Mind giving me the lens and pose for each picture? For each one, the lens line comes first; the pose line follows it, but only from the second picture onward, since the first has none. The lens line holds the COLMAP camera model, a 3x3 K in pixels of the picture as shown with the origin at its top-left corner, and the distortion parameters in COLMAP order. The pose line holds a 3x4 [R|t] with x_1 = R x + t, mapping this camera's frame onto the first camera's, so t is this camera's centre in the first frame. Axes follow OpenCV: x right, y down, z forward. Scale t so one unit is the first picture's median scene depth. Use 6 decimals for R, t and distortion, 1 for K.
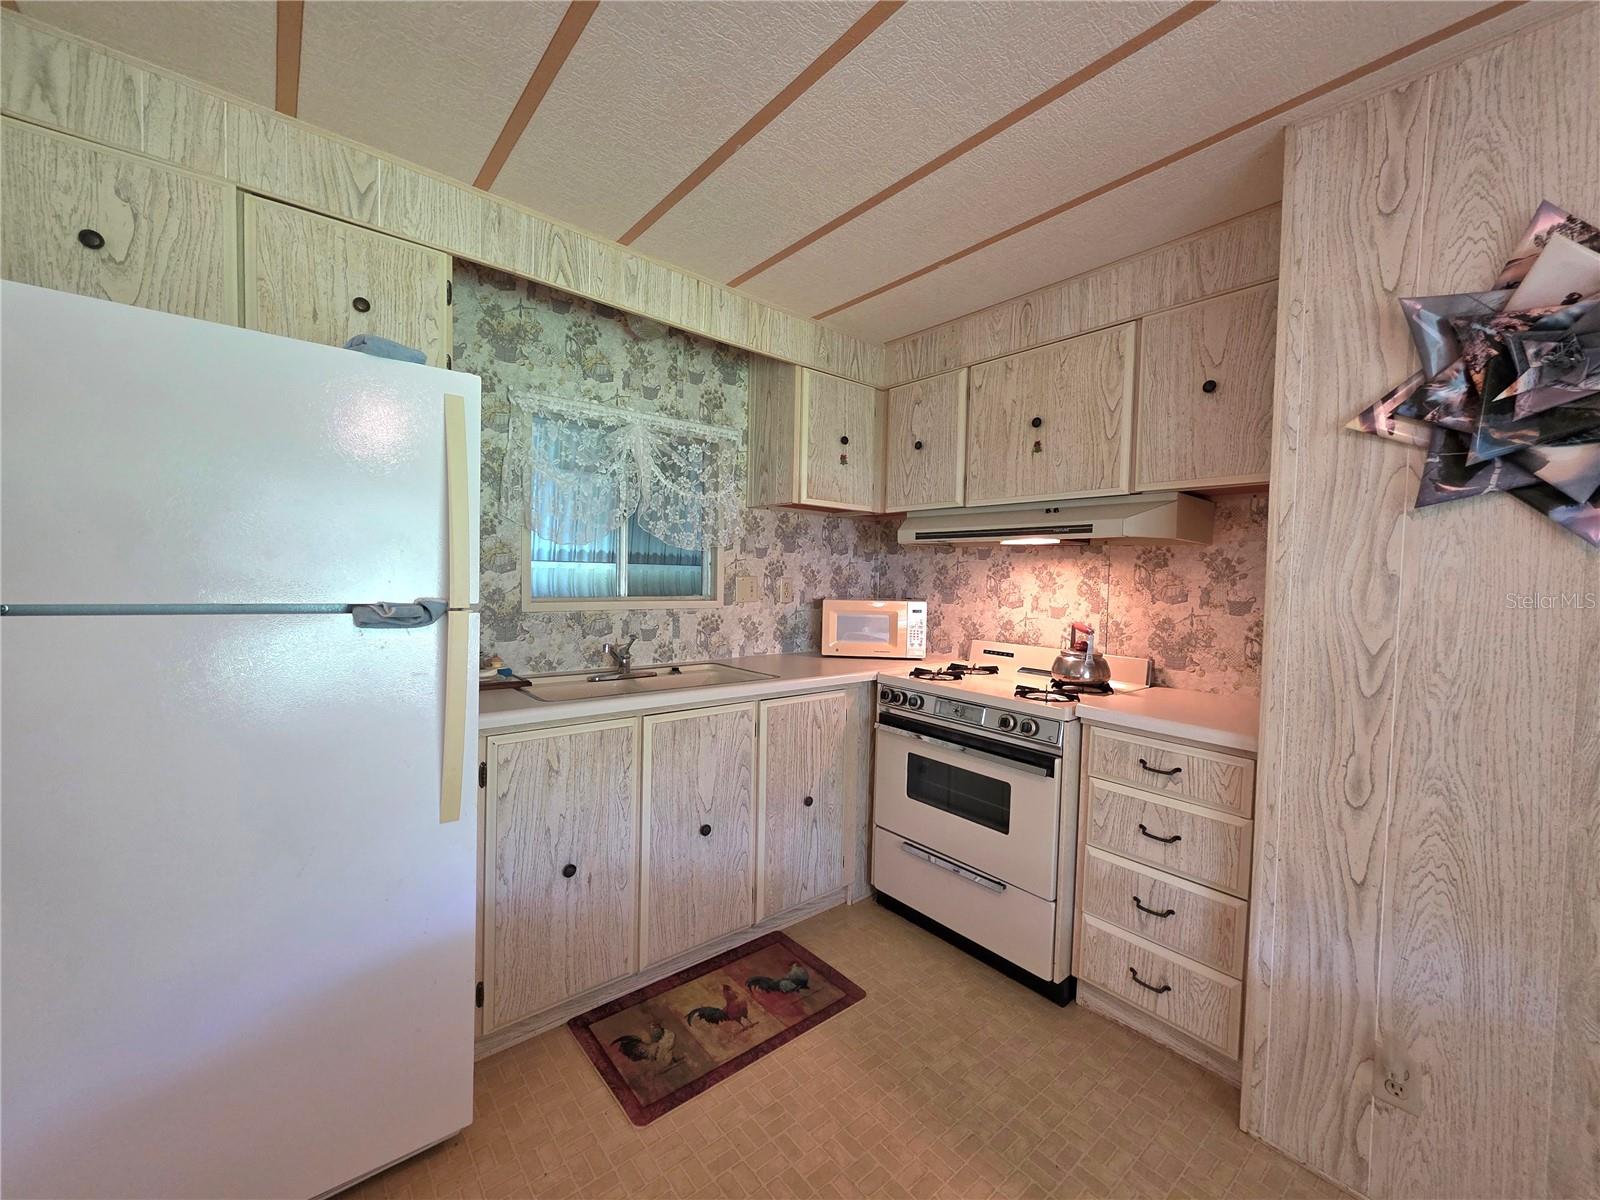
lens RADIAL K [[635.7, 0, 804.2], [0, 635.7, 595.0], [0, 0, 1]] dist [0.001493, 0.000574]
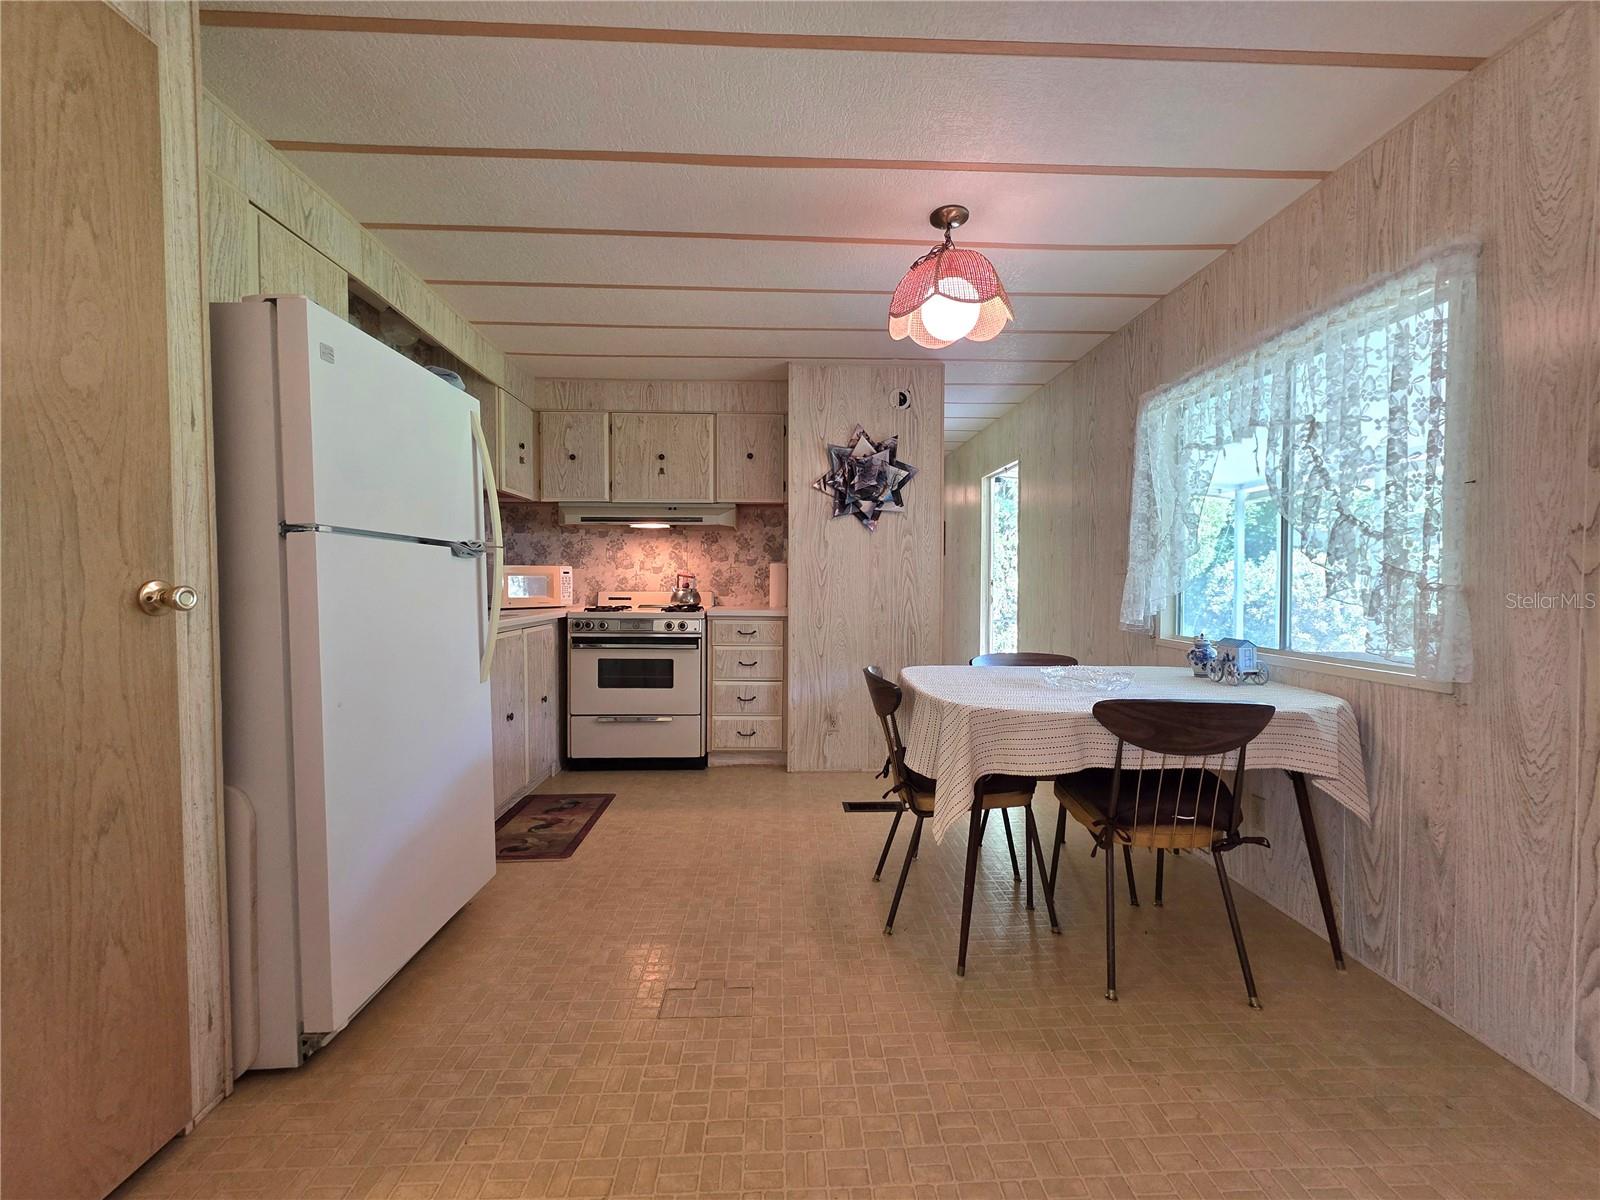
lens RADIAL K [[635.7, 0, 801.7], [0, 635.7, 595.9], [0, 0, 1]] dist [0.001493, 0.000574]
pose [[0.612237, -0.042171, 0.789549, -0.887159], [0.037154, 0.999008, 0.024549, 0.088537], [-0.789801, 0.014305, 0.613196, -0.404624]]
